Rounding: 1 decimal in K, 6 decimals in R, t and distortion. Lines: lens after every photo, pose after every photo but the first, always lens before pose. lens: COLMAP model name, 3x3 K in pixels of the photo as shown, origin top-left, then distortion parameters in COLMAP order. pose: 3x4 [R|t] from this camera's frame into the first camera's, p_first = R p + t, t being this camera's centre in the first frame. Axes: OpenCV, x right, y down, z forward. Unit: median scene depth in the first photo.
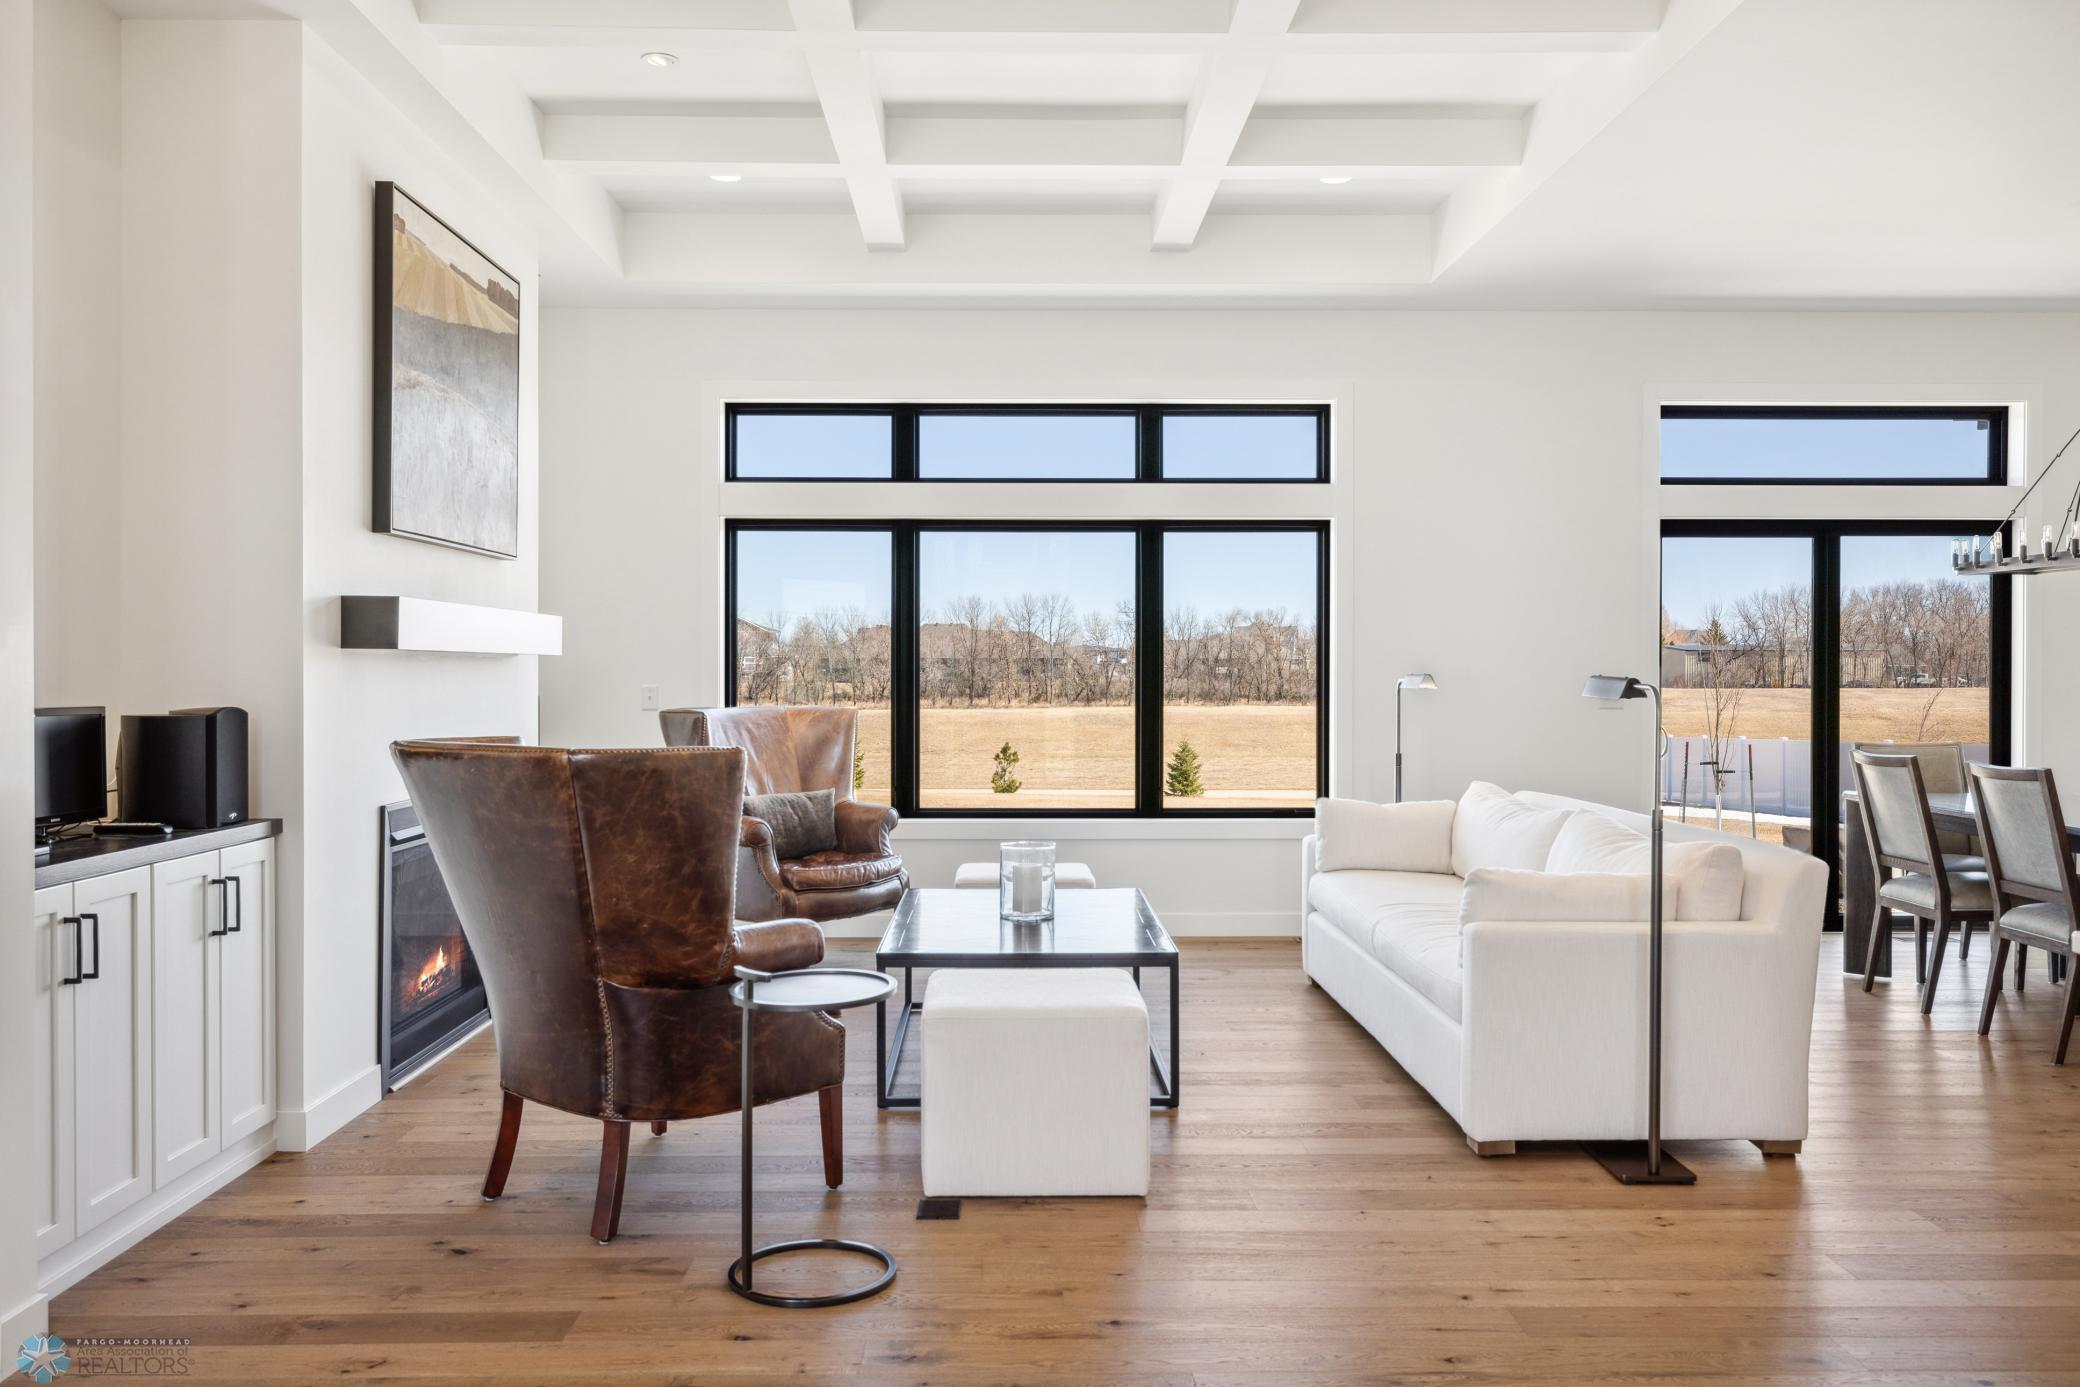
lens RADIAL K [[1625.4, 0, 1029.0], [0, 1625.4, 690.3], [0, 0, 1]] dist [0.017561, -0.014799]
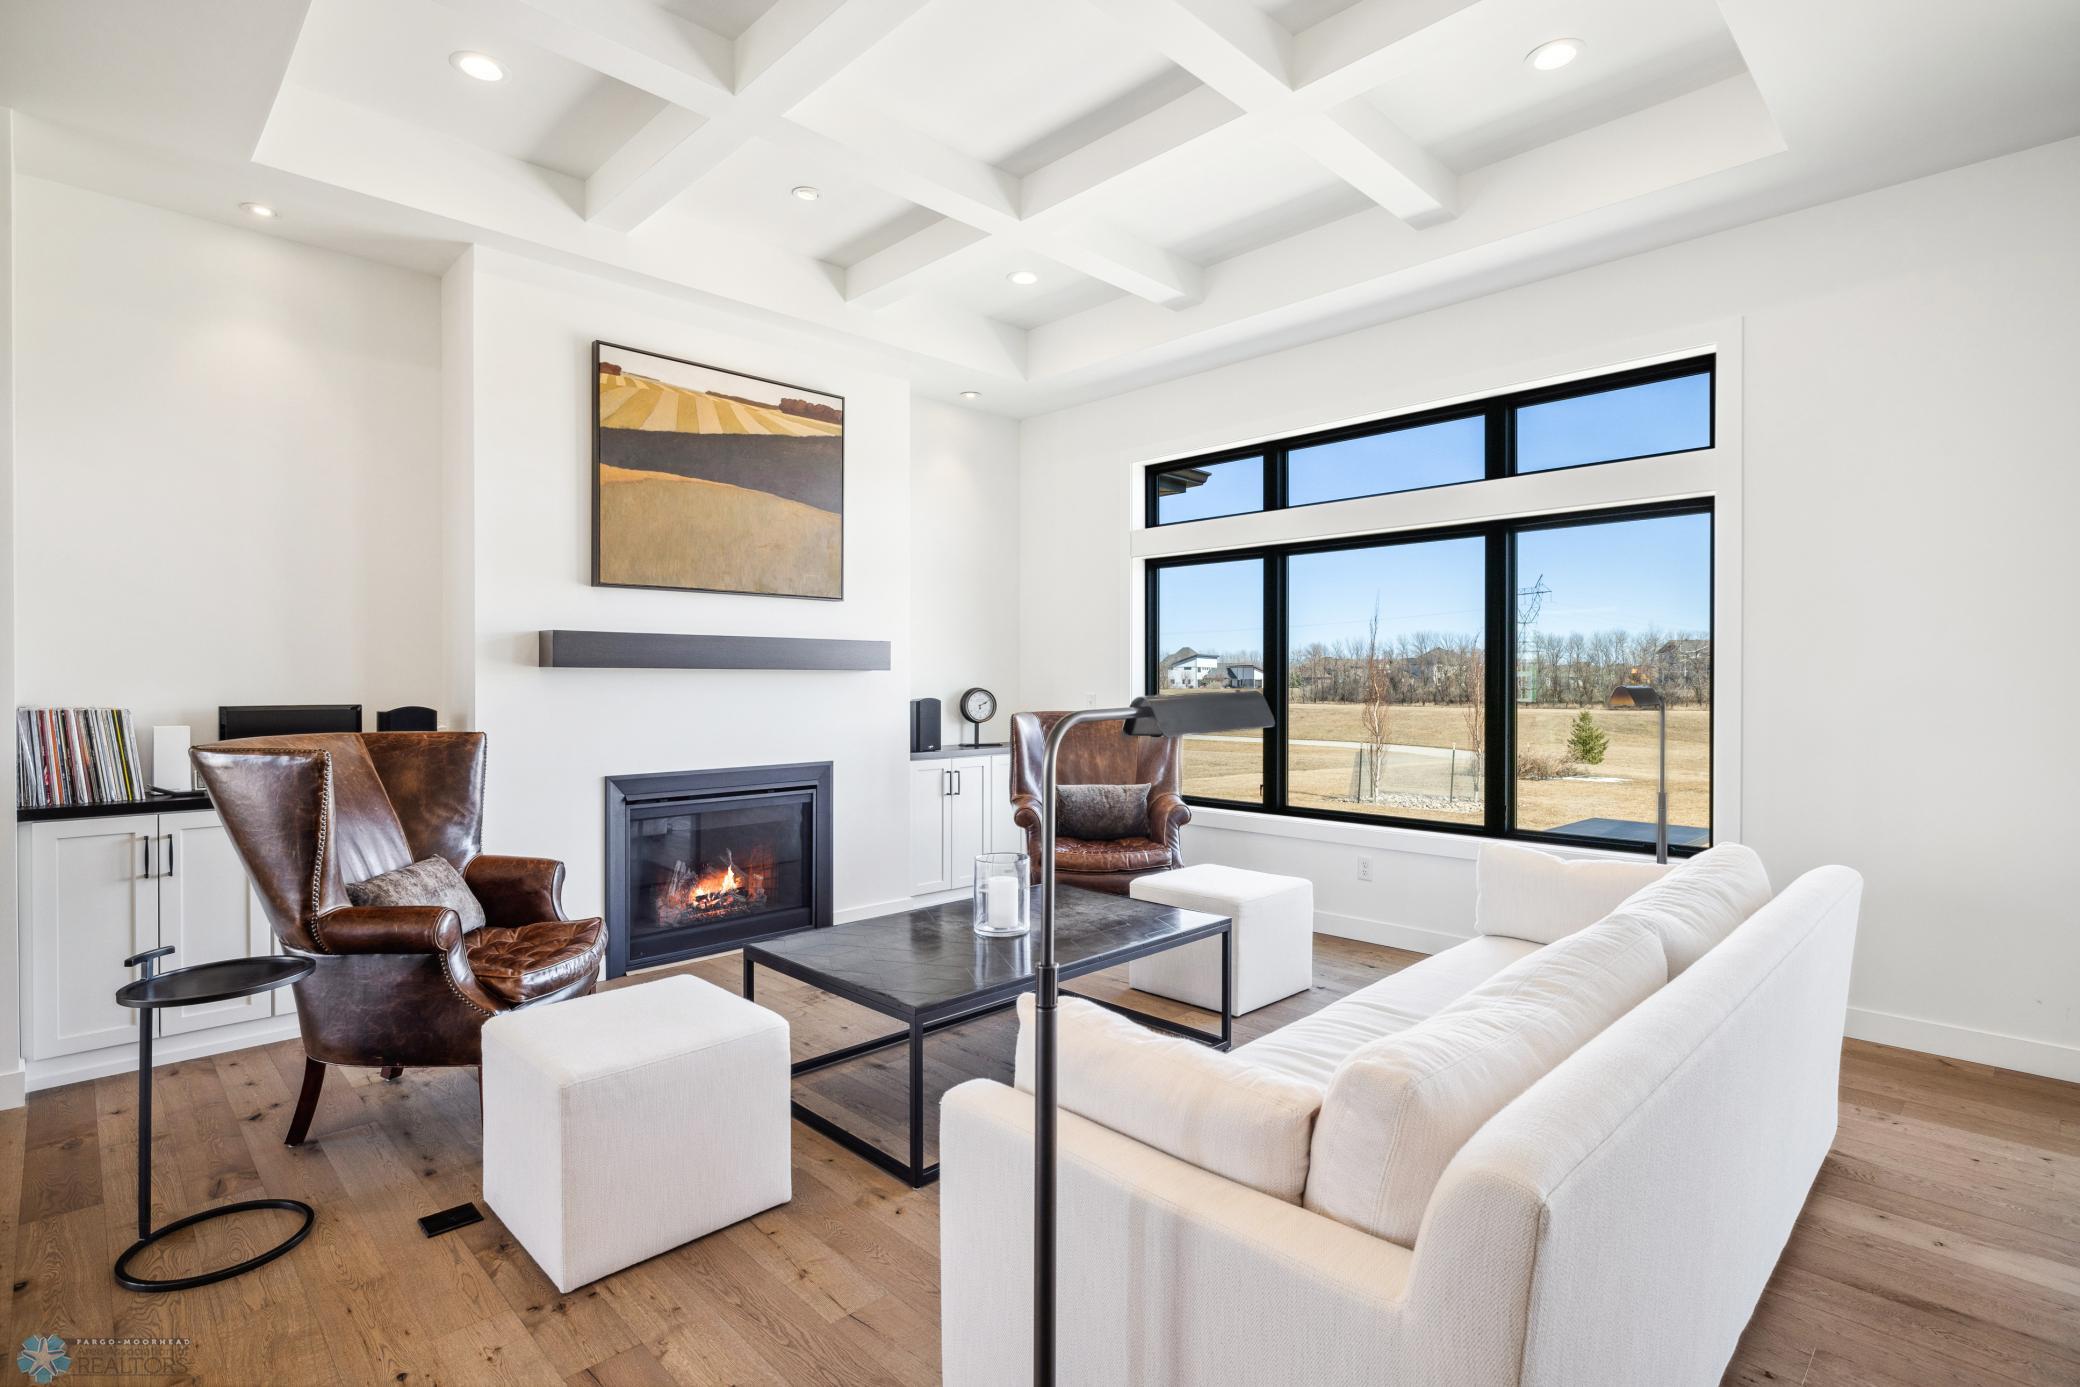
lens RADIAL K [[1005.3, 0, 1032.9], [0, 1005.3, 700.1], [0, 0, 1]] dist [0.002171, 0.000309]
pose [[0.690386, 0.013145, -0.723322, 0.309602], [-0.007955, 0.999912, 0.010579, -0.005440], [0.723398, -0.001550, 0.690430, 0.403176]]
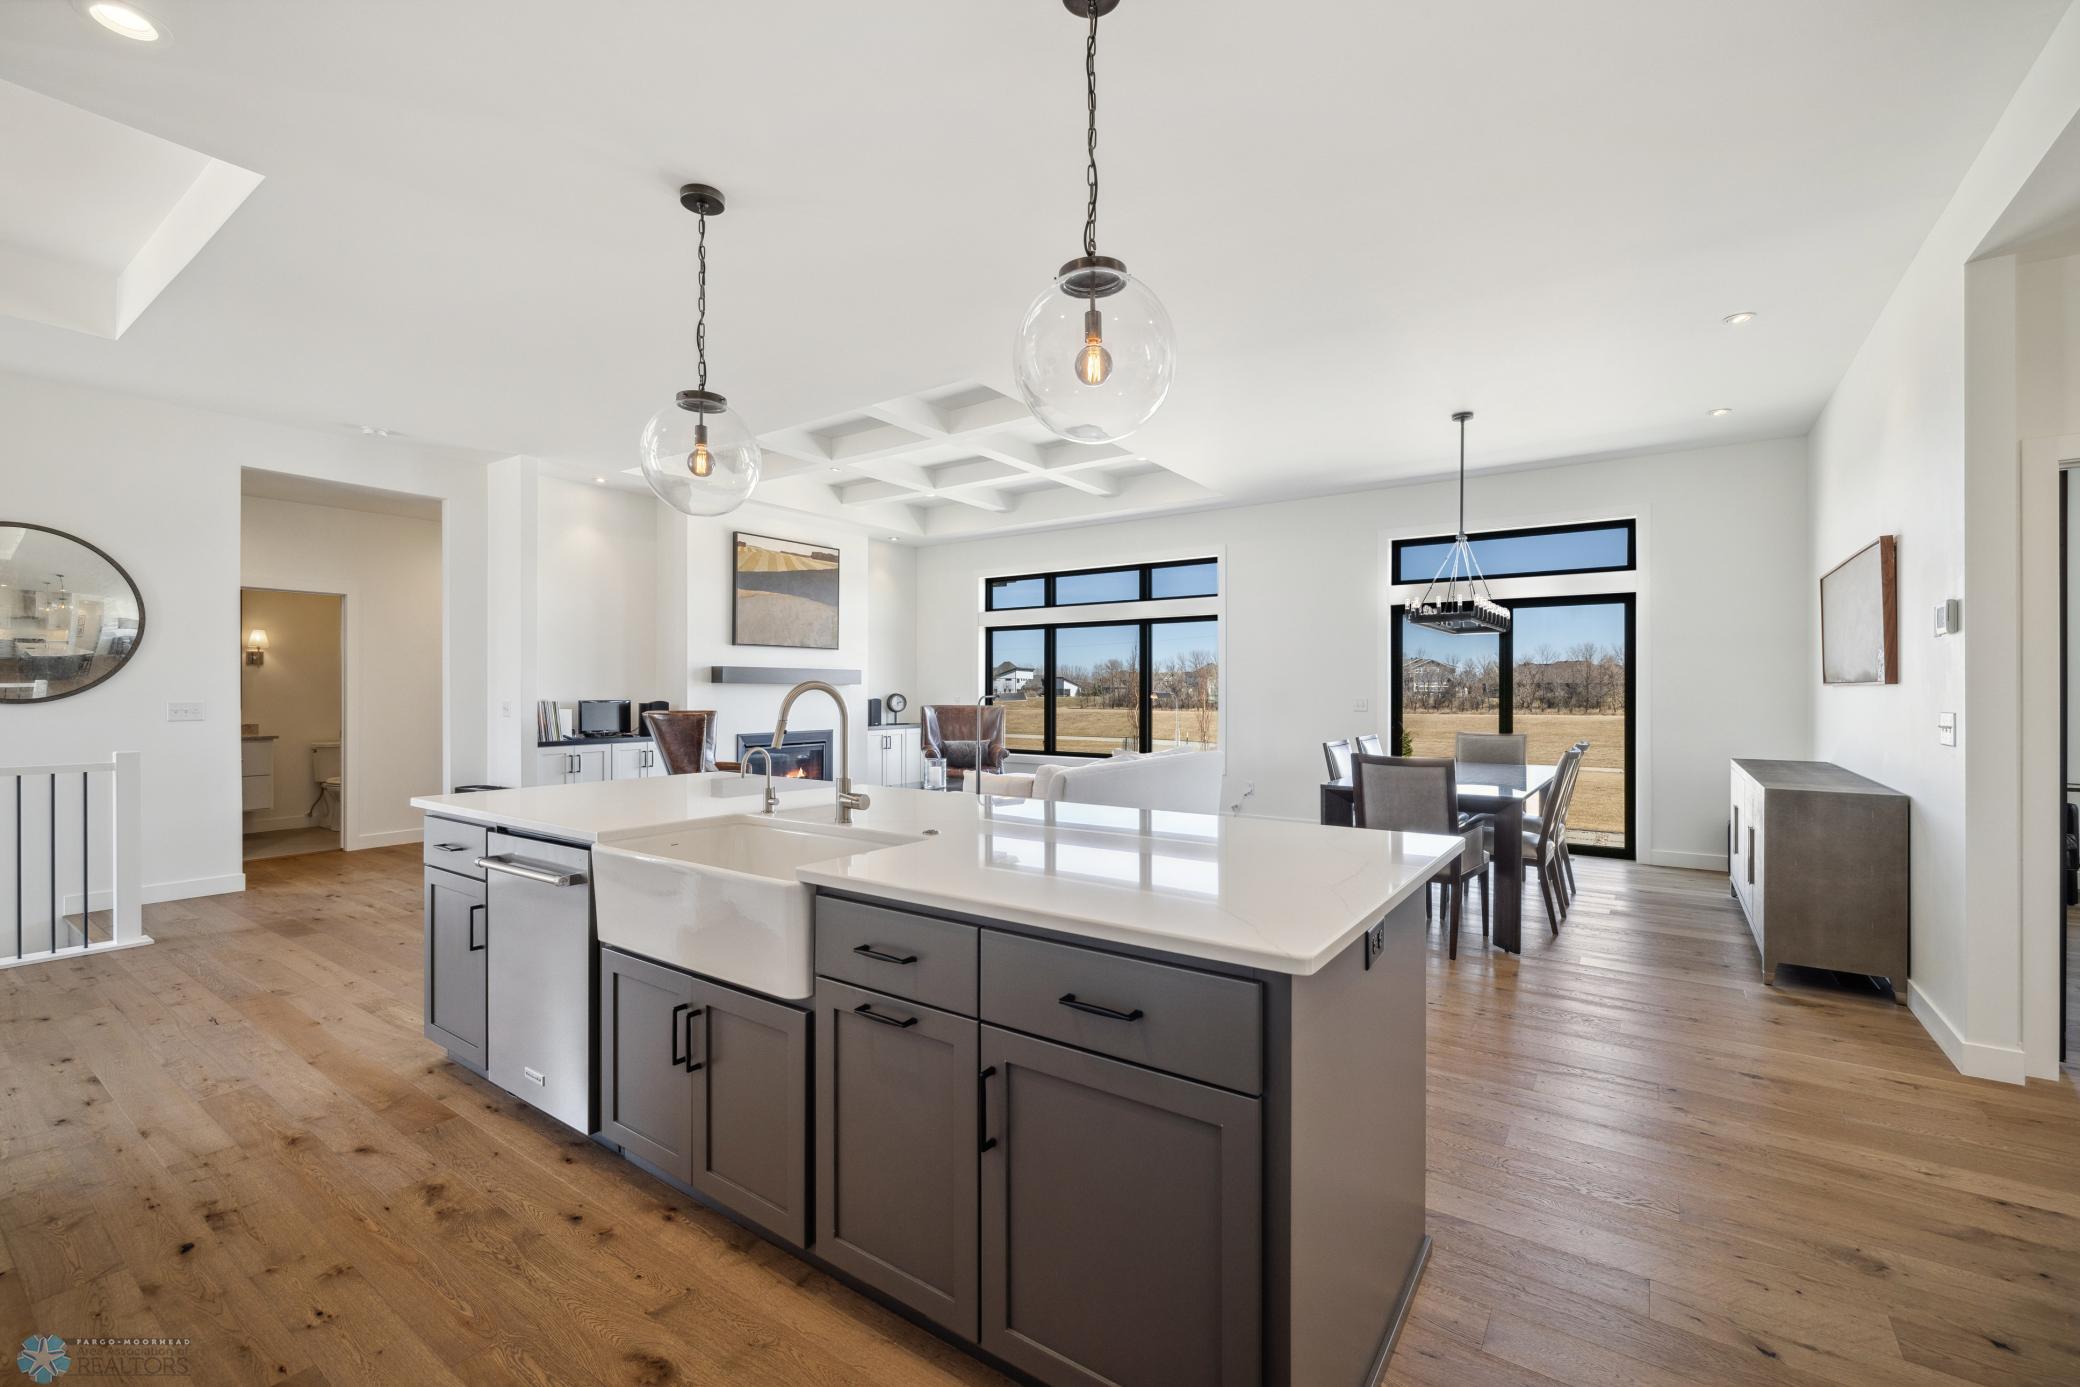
lens RADIAL K [[855.7, 0, 1031.6], [0, 855.7, 683.7], [0, 0, 1]] dist [-0.000421, 0.000359]
pose [[0.808537, -0.004176, -0.588430, 0.608219], [-0.007453, 0.999822, -0.017336, -0.000109], [0.588397, 0.018403, 0.808362, 0.017781]]
